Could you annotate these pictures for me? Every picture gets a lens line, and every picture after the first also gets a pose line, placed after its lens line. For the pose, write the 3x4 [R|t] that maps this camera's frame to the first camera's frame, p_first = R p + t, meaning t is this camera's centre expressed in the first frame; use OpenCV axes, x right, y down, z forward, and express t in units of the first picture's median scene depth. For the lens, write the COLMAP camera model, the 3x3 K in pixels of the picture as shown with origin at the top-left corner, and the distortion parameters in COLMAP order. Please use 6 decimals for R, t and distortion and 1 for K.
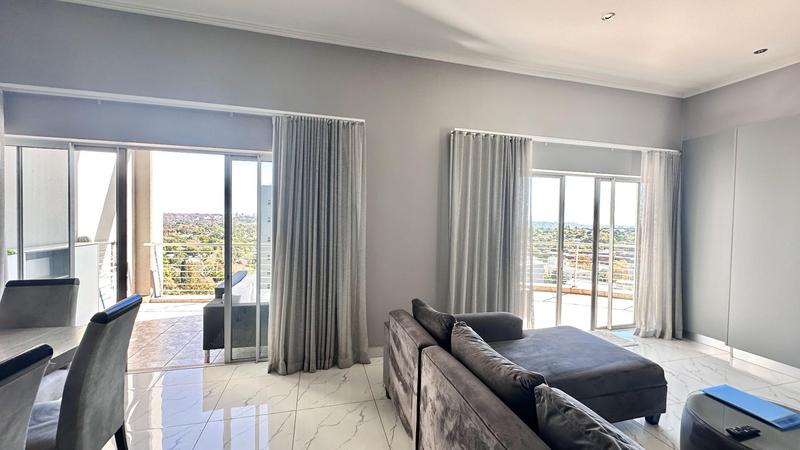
lens RADIAL K [[317.5, 0, 402.9], [0, 317.5, 223.2], [0, 0, 1]] dist [0.000897, -0.000883]
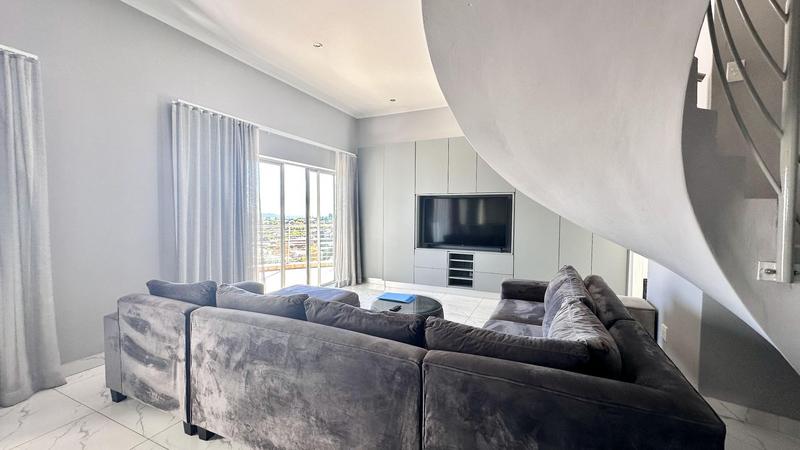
lens RADIAL K [[317.5, 0, 402.8], [0, 317.5, 226.0], [0, 0, 1]] dist [0.000897, -0.000883]
pose [[0.632971, -0.047325, 0.772728, -0.152606], [0.020489, 0.998804, 0.044388, 0.042854], [-0.773904, -0.012264, 0.633184, -0.101252]]
